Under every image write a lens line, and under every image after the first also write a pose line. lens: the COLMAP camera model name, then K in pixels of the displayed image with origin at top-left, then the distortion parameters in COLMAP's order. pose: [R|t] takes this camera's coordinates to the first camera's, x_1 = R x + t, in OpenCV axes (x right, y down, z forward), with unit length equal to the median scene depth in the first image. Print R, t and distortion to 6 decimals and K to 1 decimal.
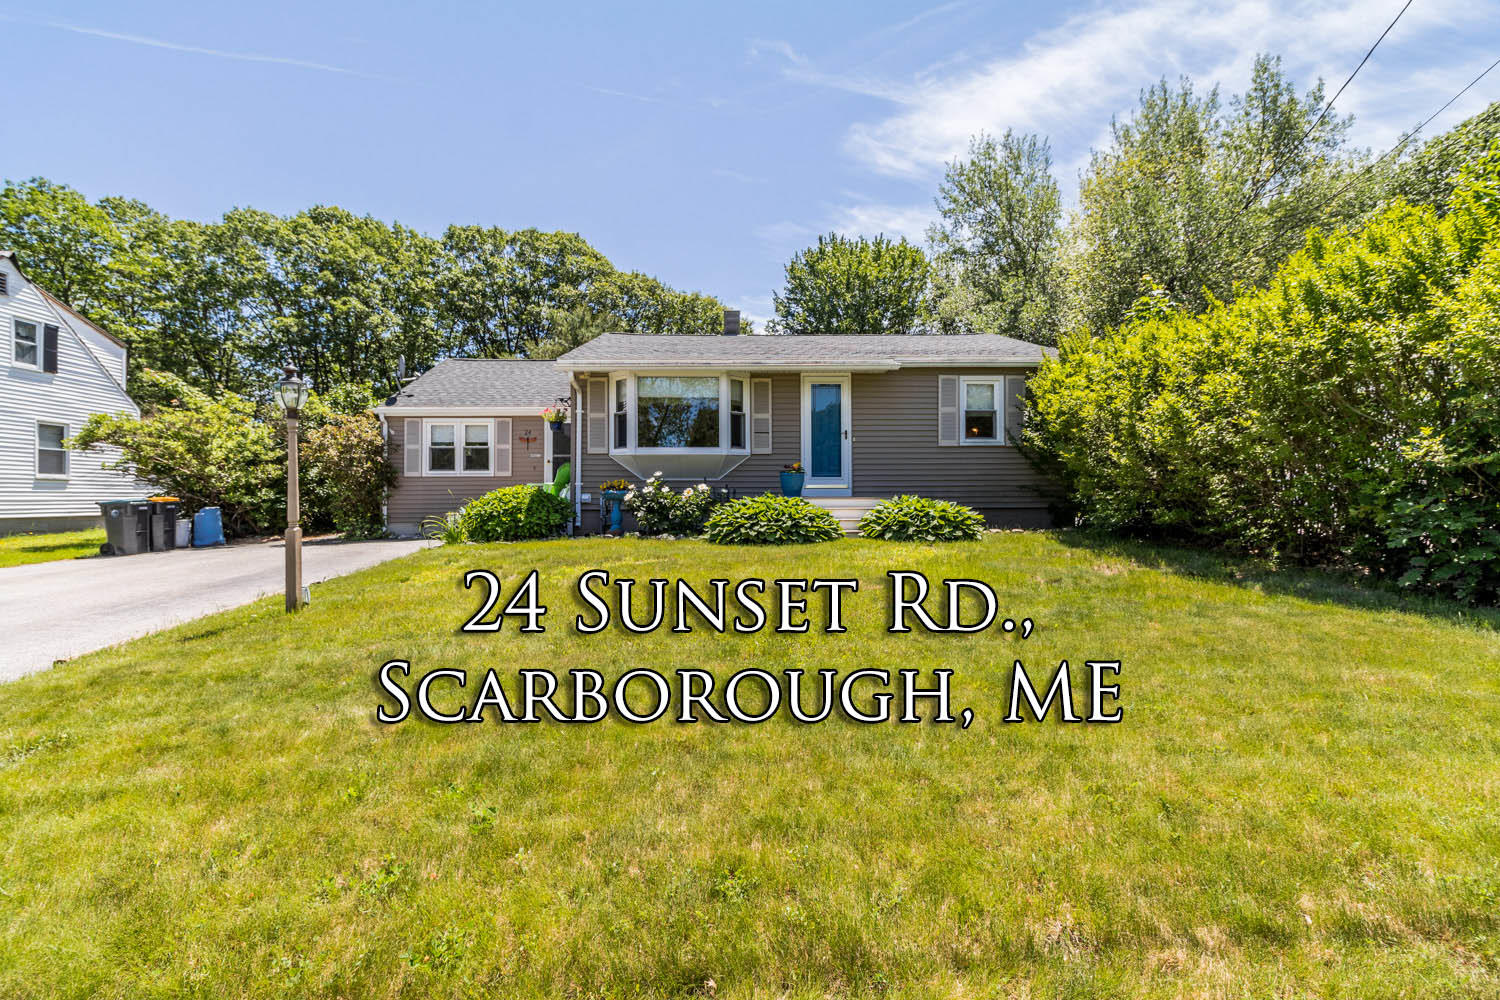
lens RADIAL K [[698.7, 0, 741.9], [0, 698.7, 484.2], [0, 0, 1]] dist [0.000590, 0.000025]
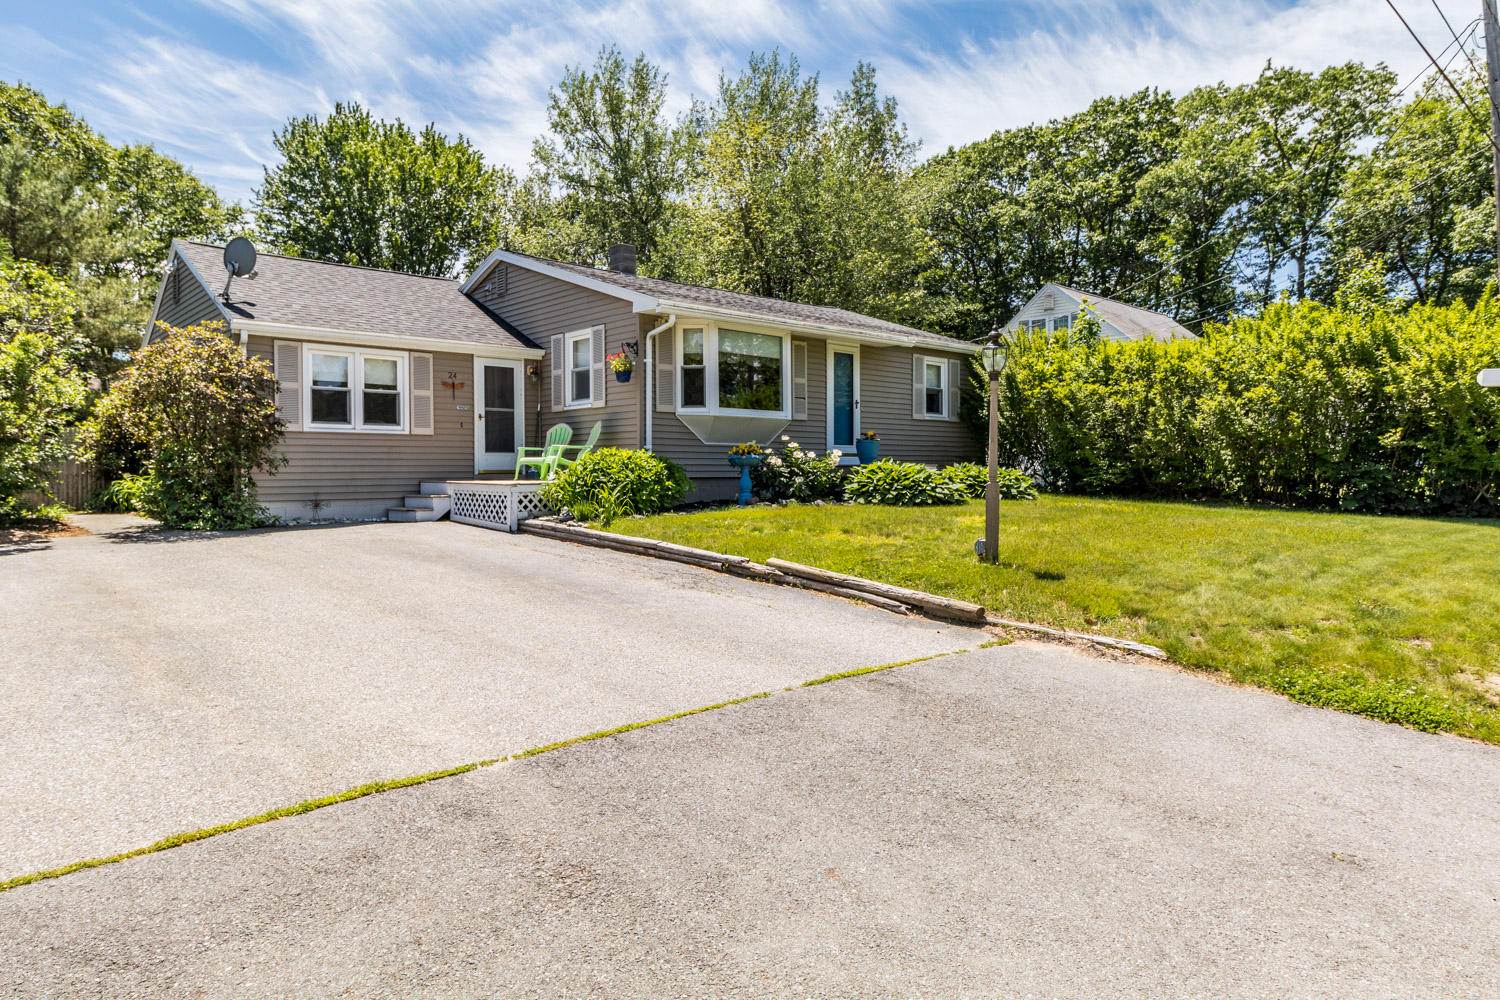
lens RADIAL K [[891.4, 0, 750.0], [0, 891.4, 500.0], [0, 0, 1]] dist [-0.001392, 0.000706]
pose [[0.752932, -0.021544, 0.657745, -0.705956], [-0.011658, 0.998871, 0.046063, 0.010050], [-0.657995, -0.042350, 0.751831, 0.090650]]
